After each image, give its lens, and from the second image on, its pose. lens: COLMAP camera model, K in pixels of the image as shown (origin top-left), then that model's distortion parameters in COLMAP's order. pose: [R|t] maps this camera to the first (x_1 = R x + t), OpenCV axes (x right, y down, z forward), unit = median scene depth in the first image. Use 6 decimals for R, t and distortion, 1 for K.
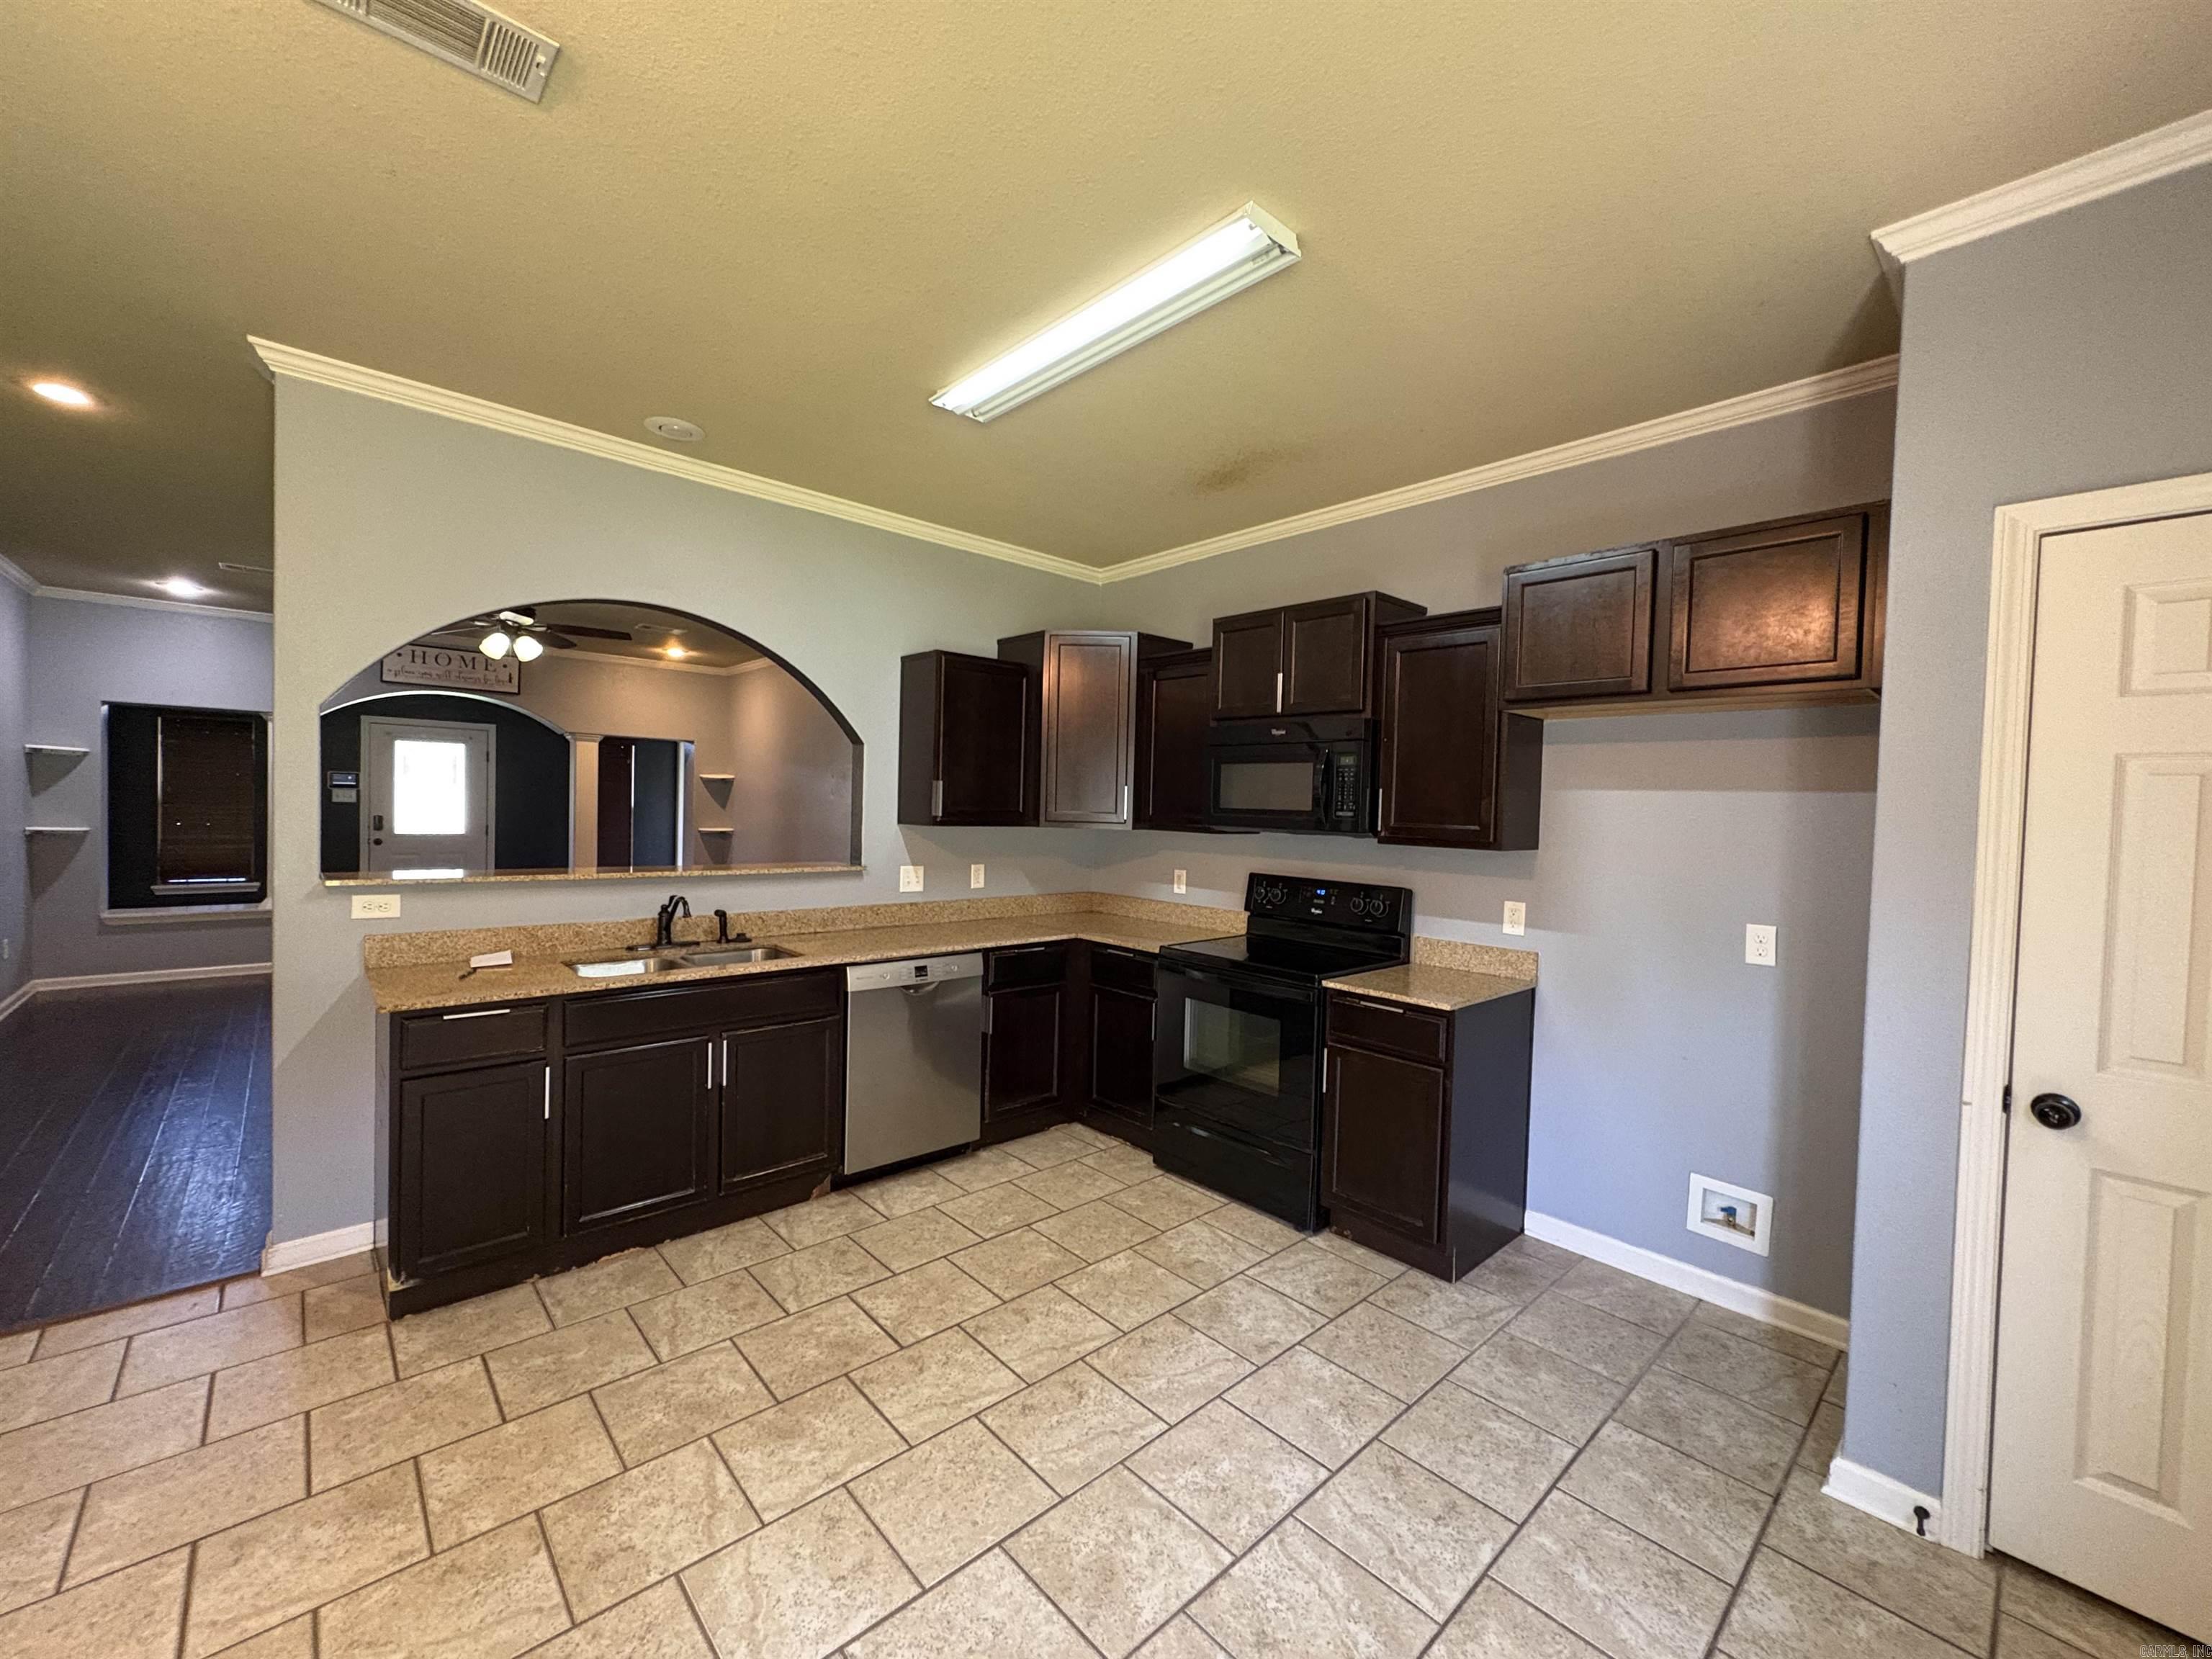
lens RADIAL K [[884.7, 0, 1105.7], [0, 884.7, 827.7], [0, 0, 1]] dist [0.004224, 0.001024]
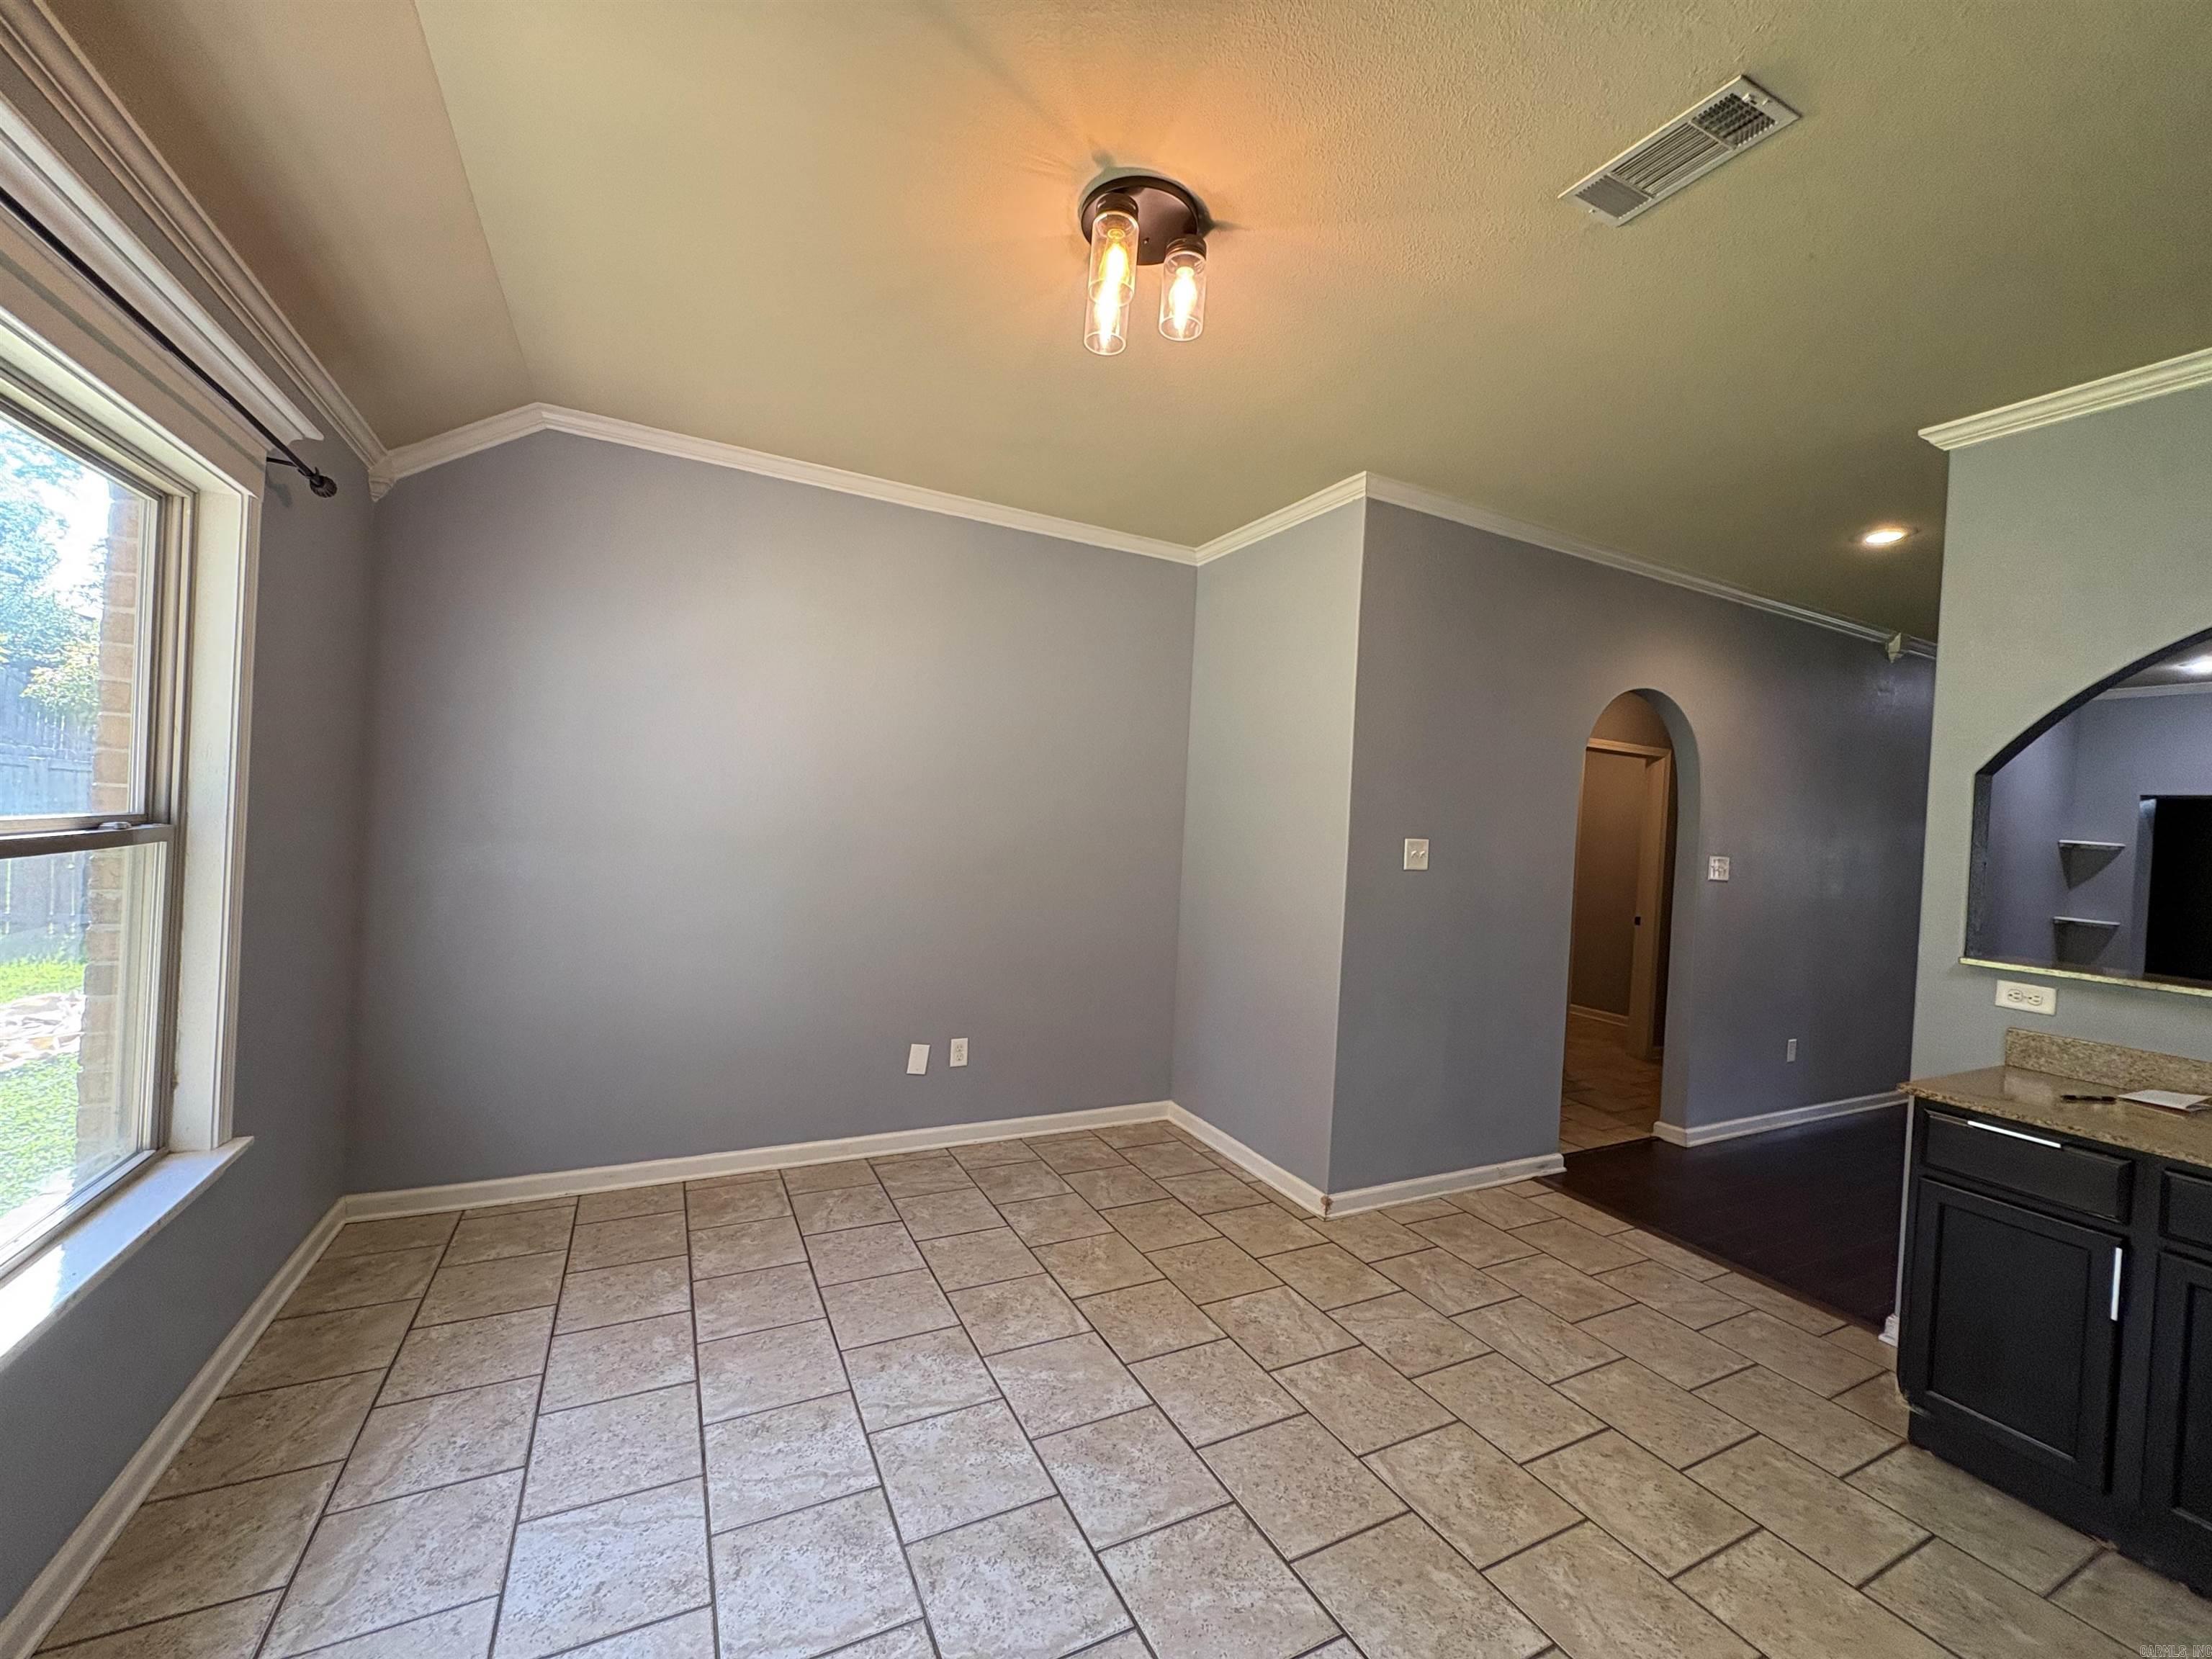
lens RADIAL K [[884.7, 0, 1104.8], [0, 884.7, 831.4], [0, 0, 1]] dist [0.004224, 0.001024]
pose [[-0.262955, -0.032287, -0.964268, 0.375918], [-0.087181, 0.996146, -0.009580, 0.019273], [0.960861, 0.081546, -0.264757, 0.497667]]
